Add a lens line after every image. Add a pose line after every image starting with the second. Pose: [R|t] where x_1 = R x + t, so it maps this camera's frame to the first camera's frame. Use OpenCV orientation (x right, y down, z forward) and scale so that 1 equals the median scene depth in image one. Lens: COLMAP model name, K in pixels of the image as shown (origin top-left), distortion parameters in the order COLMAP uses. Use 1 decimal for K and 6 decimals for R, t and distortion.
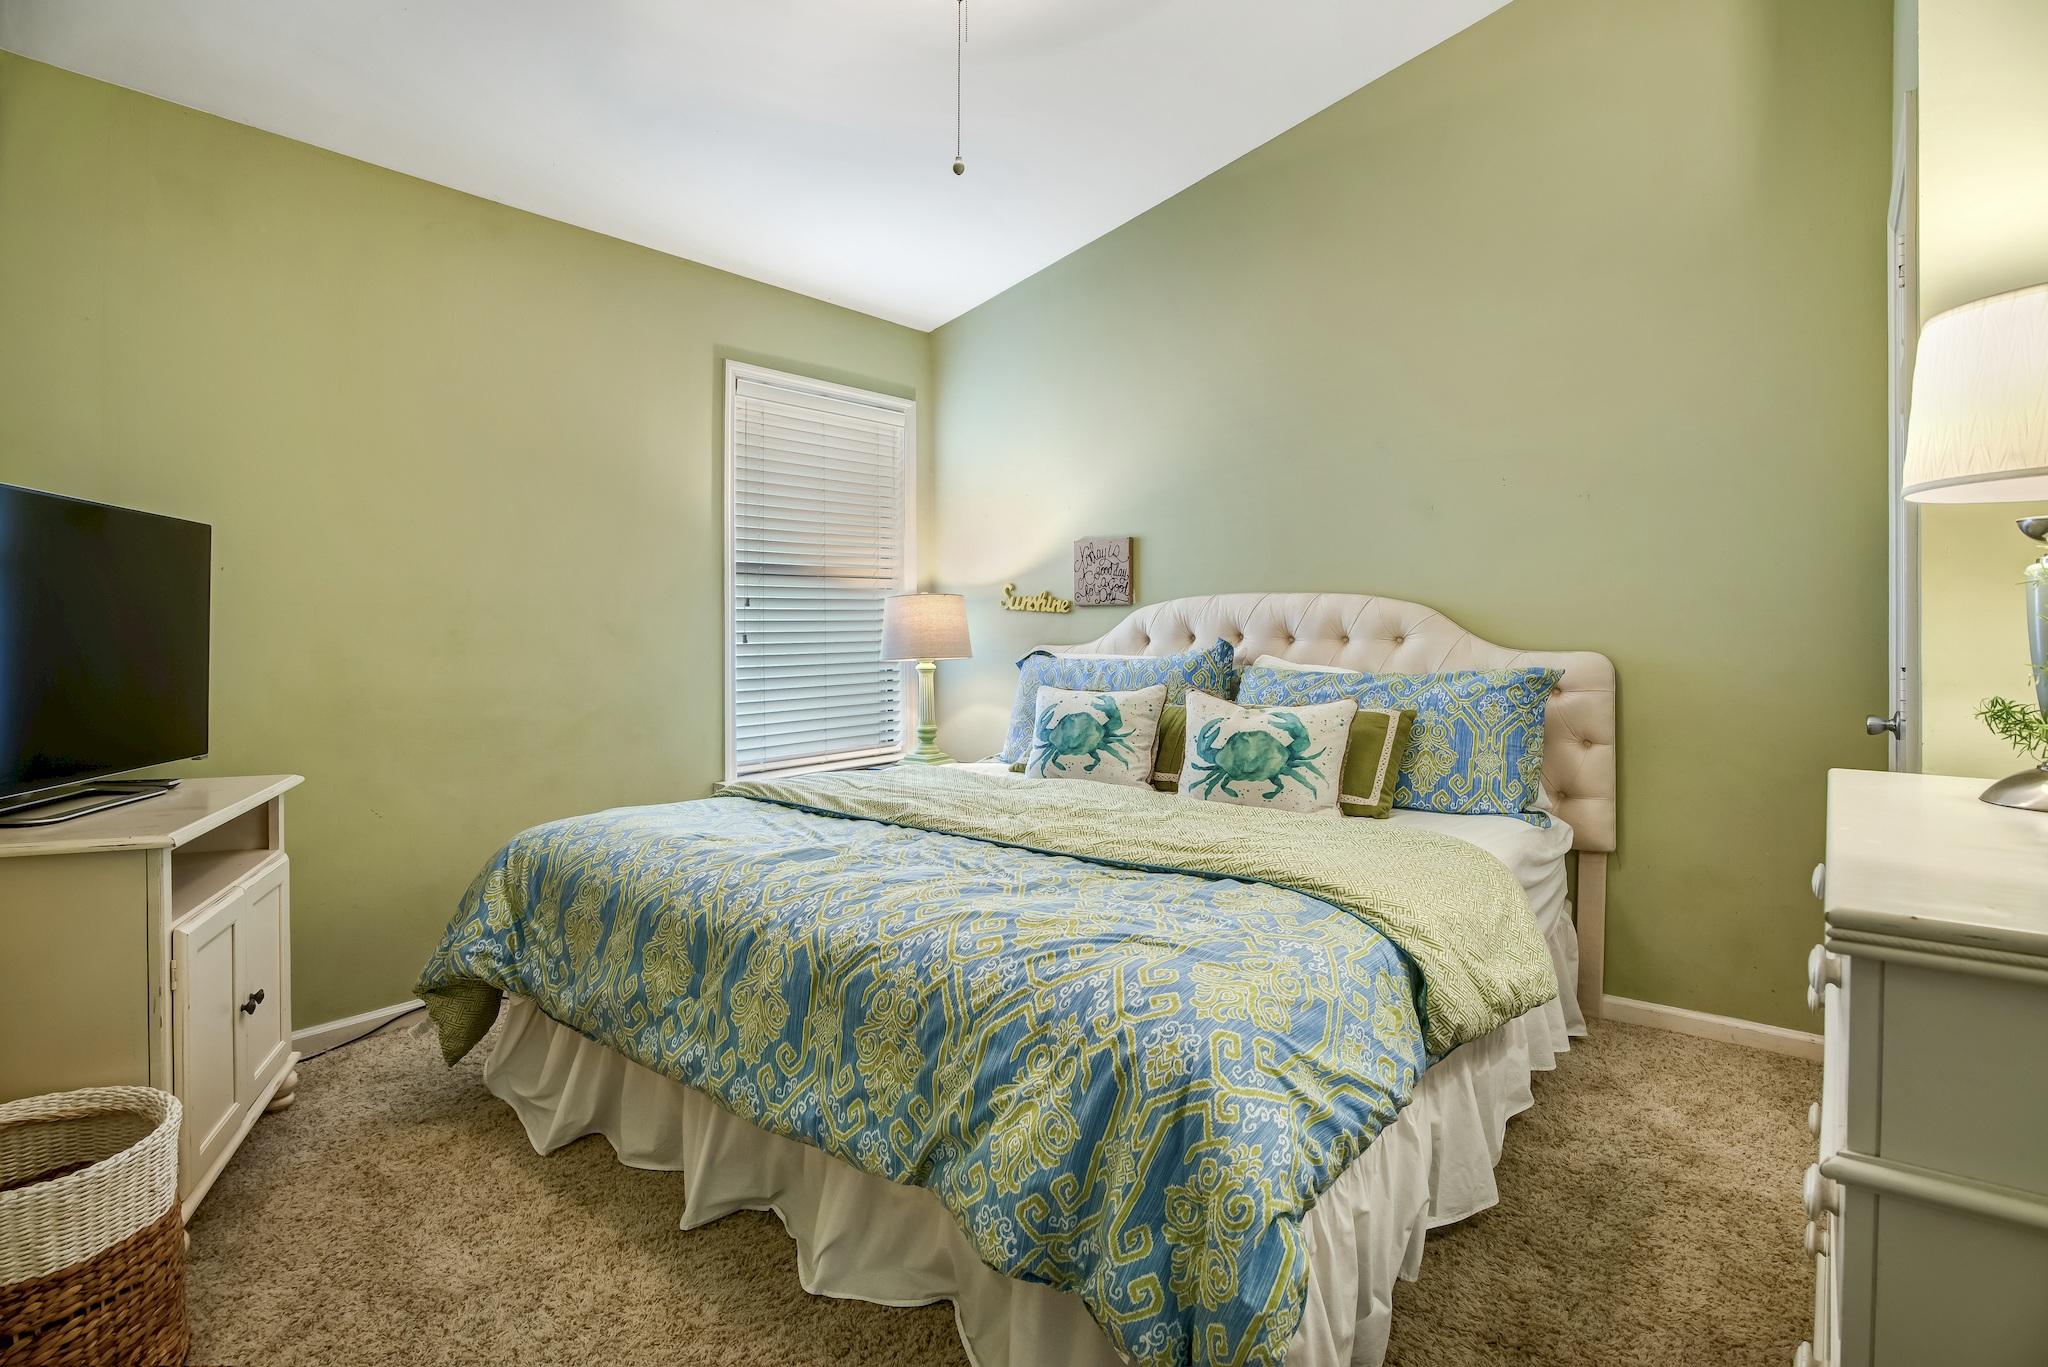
lens RADIAL K [[1023.9, 0, 1019.4], [0, 1023.9, 675.9], [0, 0, 1]] dist [-0.012923, -0.000105]
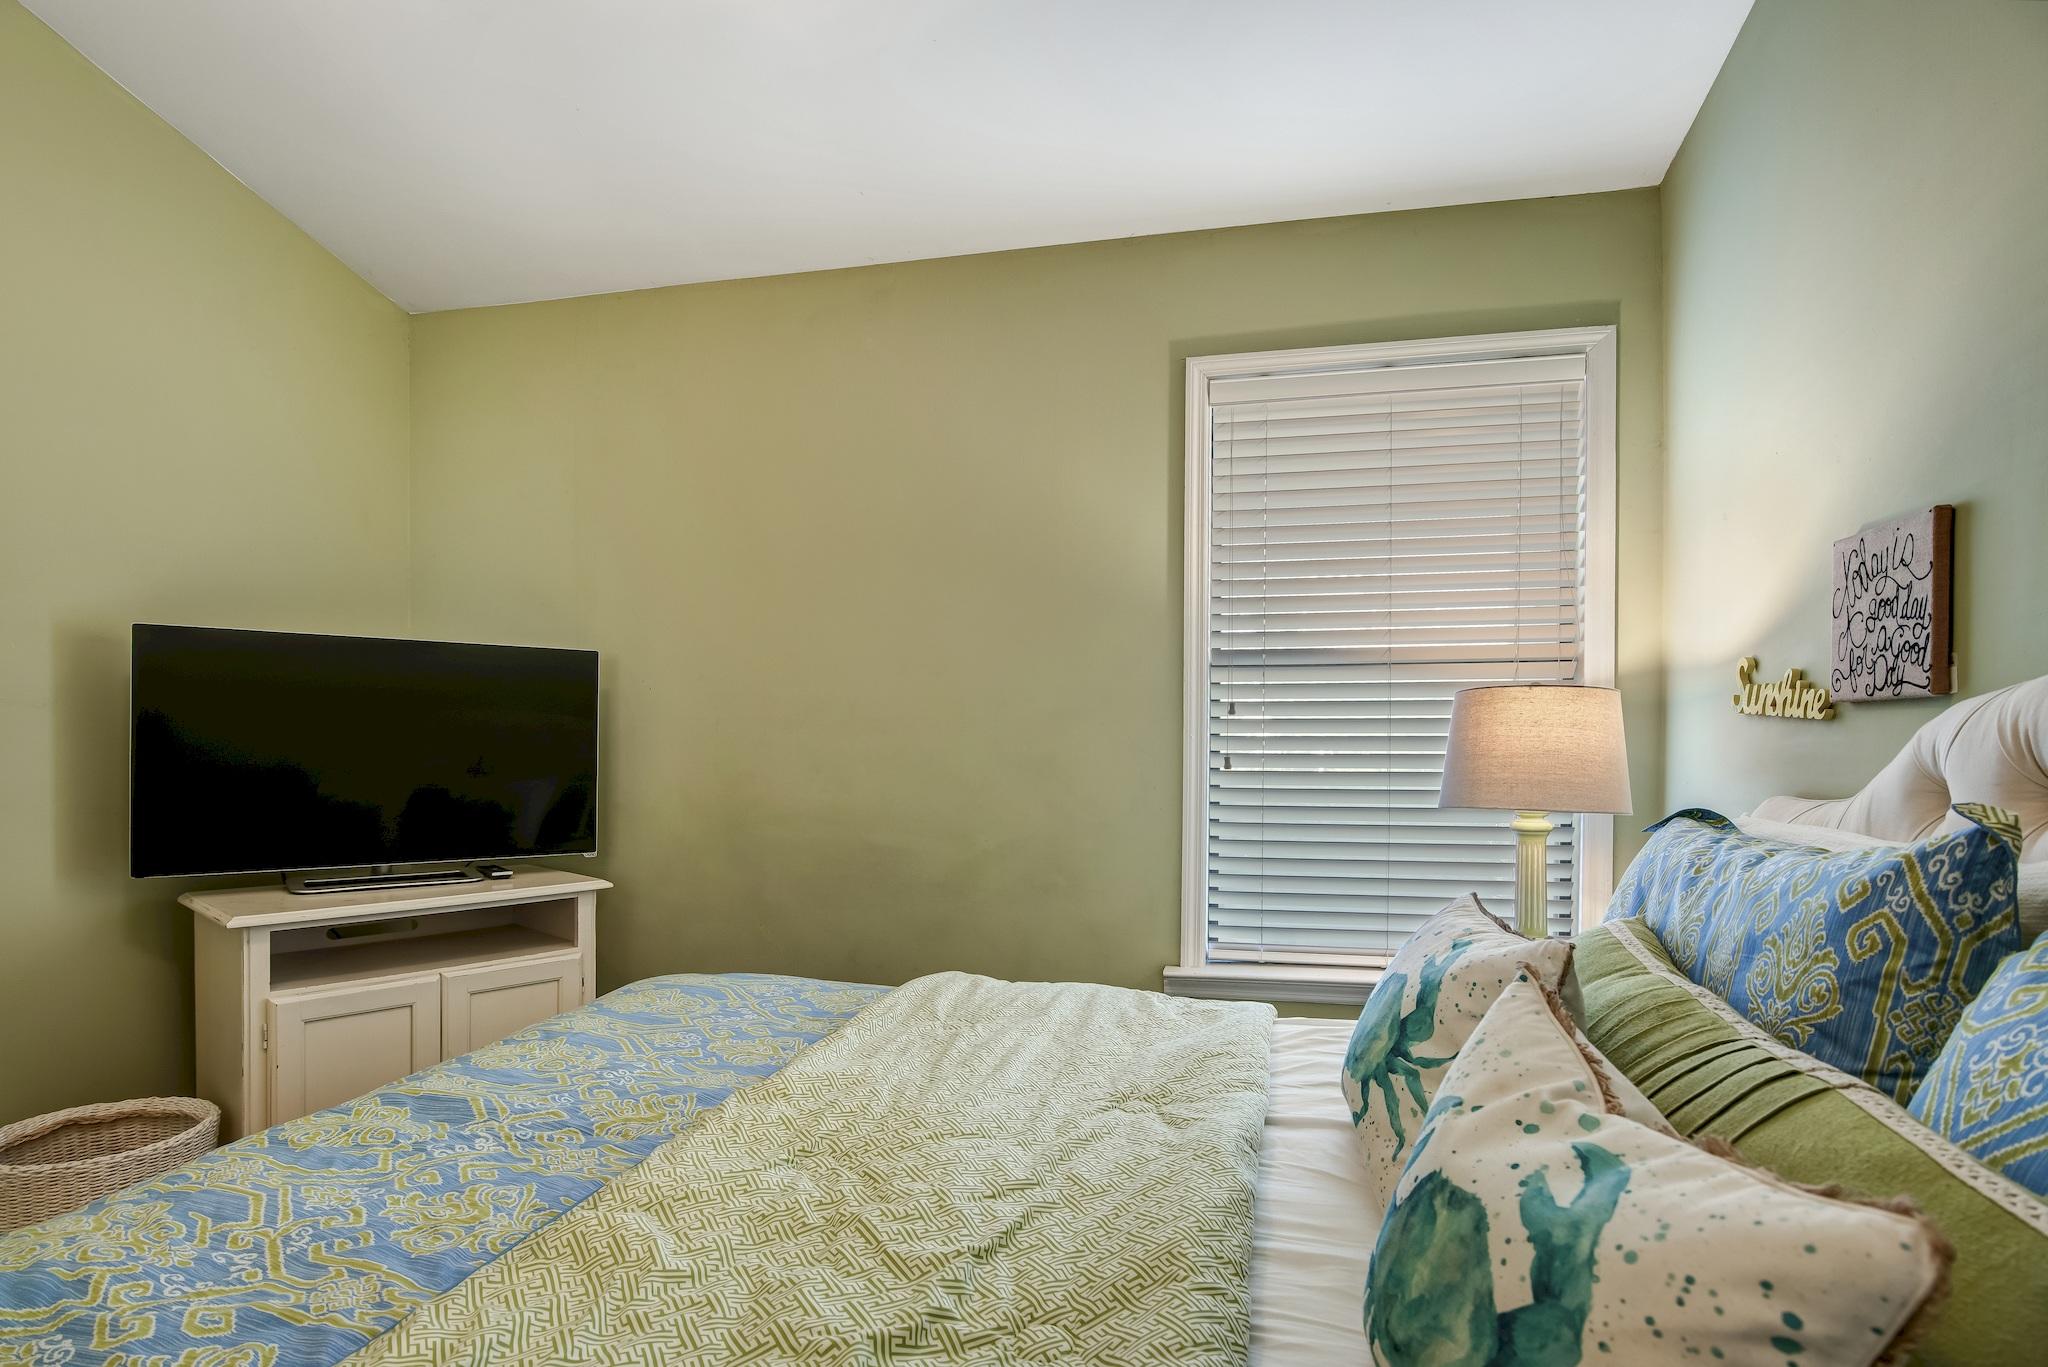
lens RADIAL K [[1061.7, 0, 1024.0], [0, 1061.7, 756.1], [0, 0, 1]] dist [-0.003388, -0.000294]
pose [[0.453080, 0.021943, -0.891200, 0.294498], [-0.048332, 0.998831, 0.000021, -0.034183], [0.890159, 0.043064, 0.453611, 0.560155]]
